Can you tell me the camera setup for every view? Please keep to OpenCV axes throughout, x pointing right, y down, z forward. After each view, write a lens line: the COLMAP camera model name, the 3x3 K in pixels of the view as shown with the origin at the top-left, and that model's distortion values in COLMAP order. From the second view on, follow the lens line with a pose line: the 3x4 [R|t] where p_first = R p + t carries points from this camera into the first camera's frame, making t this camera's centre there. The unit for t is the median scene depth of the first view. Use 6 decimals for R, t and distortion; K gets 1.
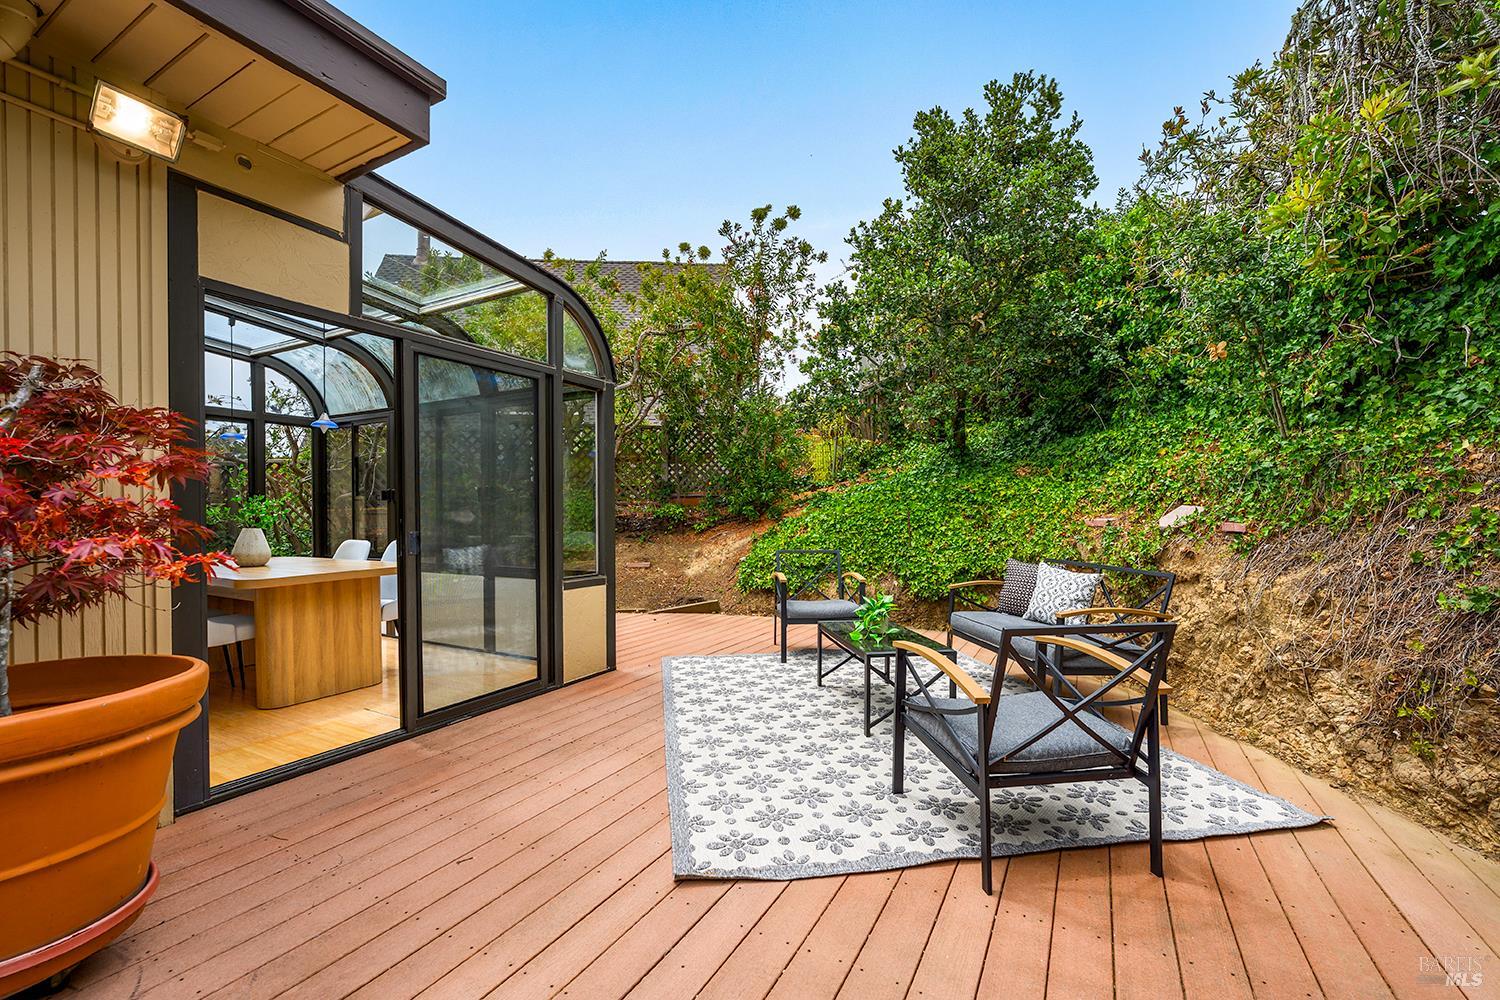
lens RADIAL K [[624.4, 0, 749.2], [0, 624.4, 512.8], [0, 0, 1]] dist [0.000319, -0.000016]
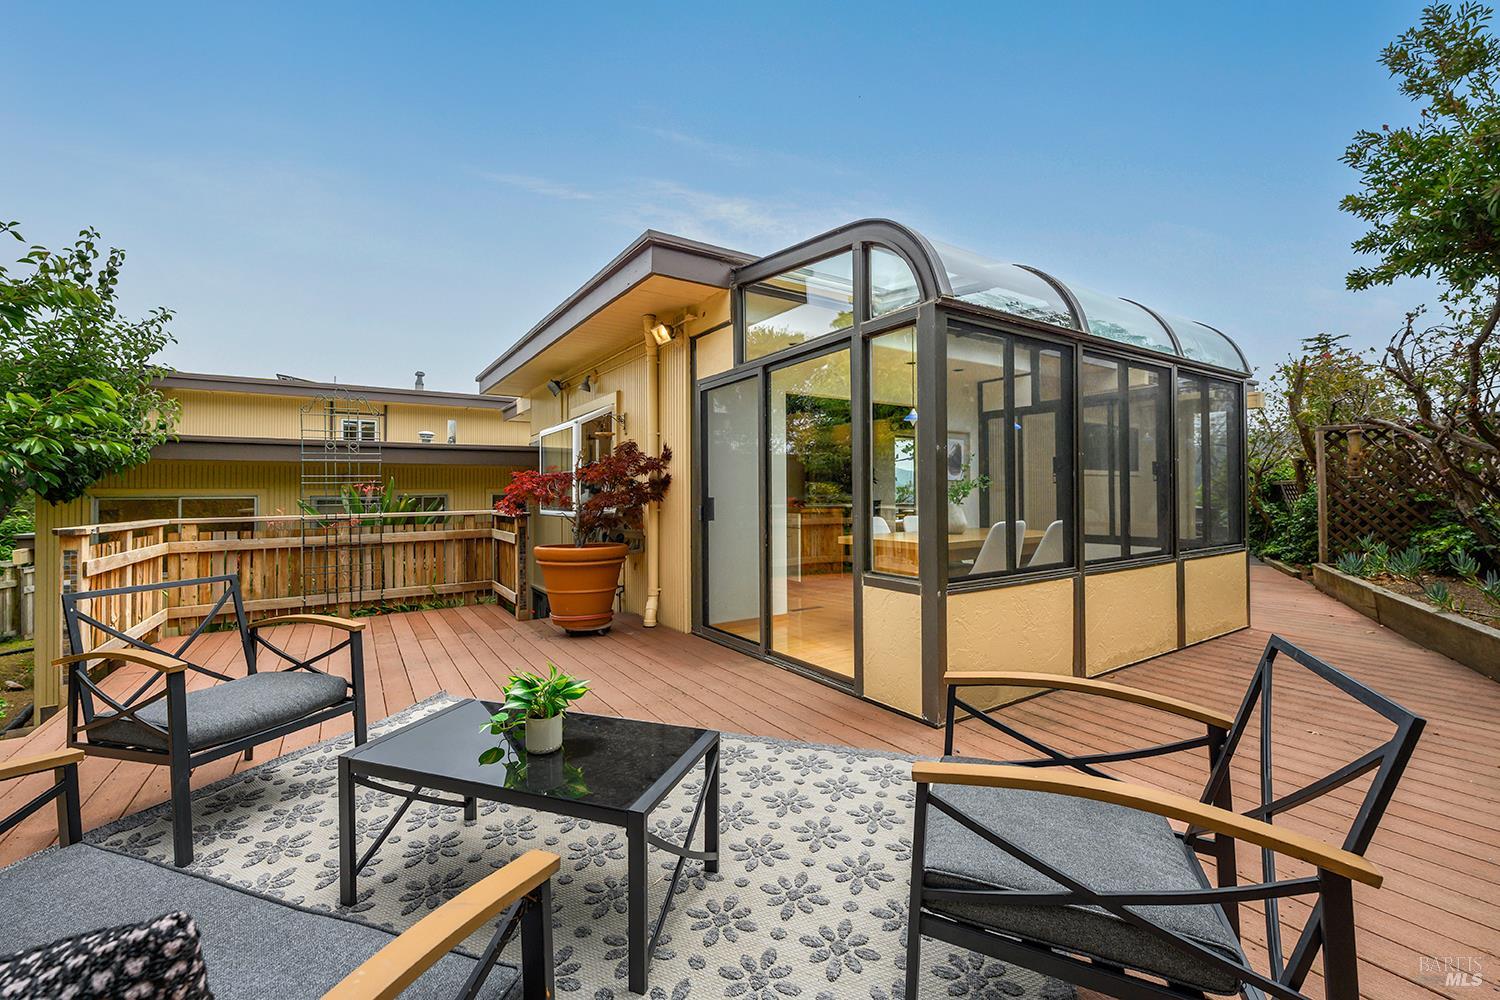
lens RADIAL K [[609.6, 0, 744.6], [0, 609.6, 488.5], [0, 0, 1]] dist [-0.001683, -0.000015]
pose [[-0.465558, -0.001371, -0.885016, 0.627607], [0.006638, 0.999965, -0.005041, -0.005617], [0.884993, -0.008222, -0.465532, 1.537306]]
